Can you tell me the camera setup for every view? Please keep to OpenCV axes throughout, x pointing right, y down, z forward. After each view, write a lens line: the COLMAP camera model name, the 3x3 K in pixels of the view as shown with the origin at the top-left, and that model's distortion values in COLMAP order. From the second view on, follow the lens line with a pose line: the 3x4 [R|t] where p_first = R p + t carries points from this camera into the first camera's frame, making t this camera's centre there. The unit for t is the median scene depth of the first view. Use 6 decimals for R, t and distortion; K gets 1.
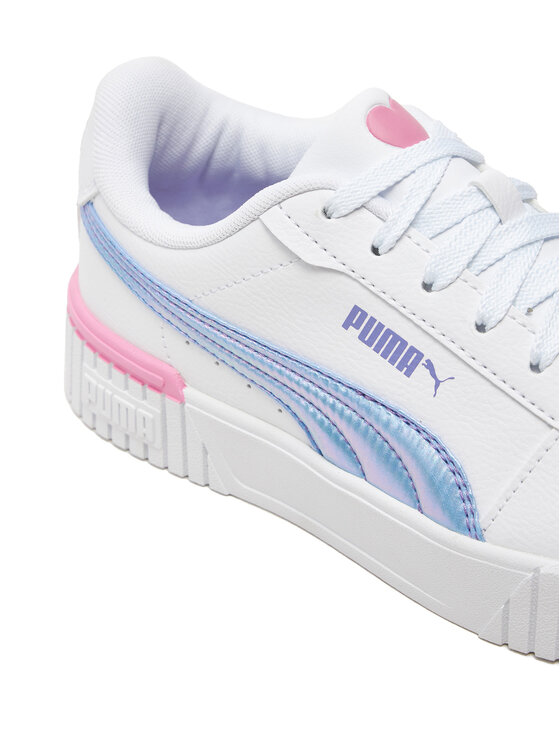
lens RADIAL K [[1898.3, 0, 280.0], [0, 1898.3, 373.0], [0, 0, 1]] dist [-0.133535, -0.534815]
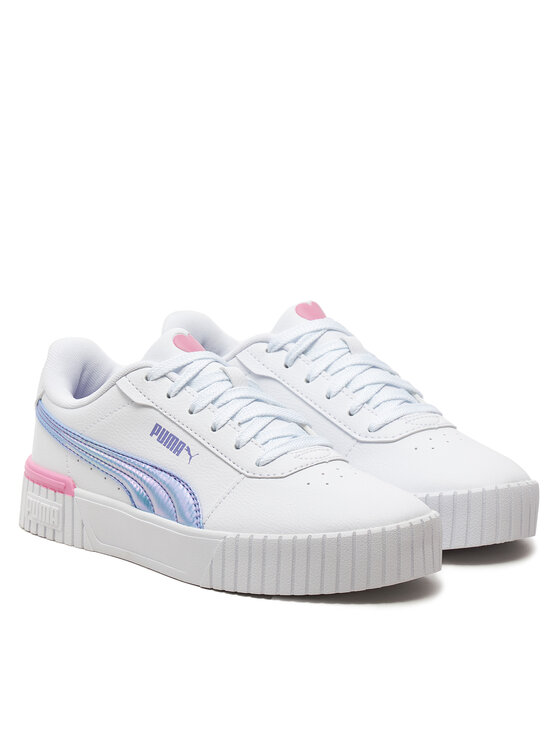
lens RADIAL K [[2220.5, 0, 280.0], [0, 2220.5, 373.0], [0, 0, 1]] dist [-0.040020, 0.123211]
pose [[0.992906, 0.059742, -0.102807, 0.404534], [-0.096904, 0.907613, -0.408470, 0.854904], [0.068906, 0.415535, 0.906963, -1.120573]]
